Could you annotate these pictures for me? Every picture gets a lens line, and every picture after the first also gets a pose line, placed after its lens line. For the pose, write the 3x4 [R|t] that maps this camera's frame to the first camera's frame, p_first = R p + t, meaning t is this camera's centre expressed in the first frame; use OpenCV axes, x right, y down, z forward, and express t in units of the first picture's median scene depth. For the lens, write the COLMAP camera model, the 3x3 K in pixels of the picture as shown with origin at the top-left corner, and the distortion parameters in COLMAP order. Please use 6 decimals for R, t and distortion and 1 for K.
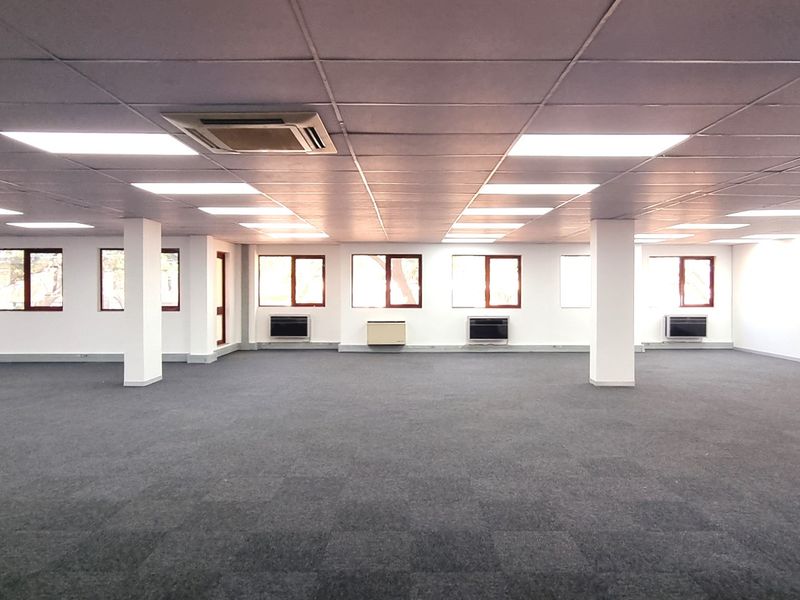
lens RADIAL K [[548.1, 0, 400.1], [0, 548.1, 293.6], [0, 0, 1]] dist [0.026910, -0.001203]
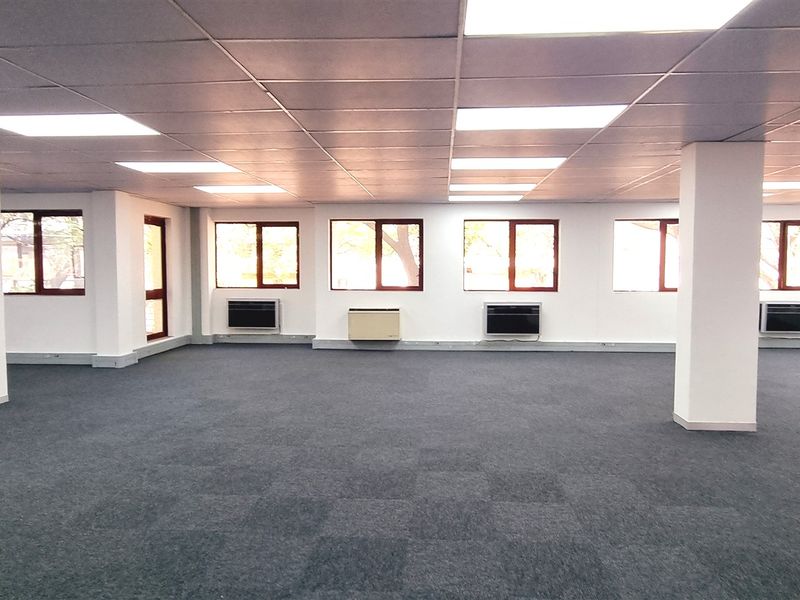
lens RADIAL K [[541.7, 0, 404.0], [0, 541.7, 292.6], [0, 0, 1]] dist [0.008526, 0.000592]
pose [[0.998378, 0.002949, -0.056853, 0.083110], [-0.000698, 0.999216, 0.039581, -0.001185], [0.056925, -0.039477, 0.997598, 0.392439]]
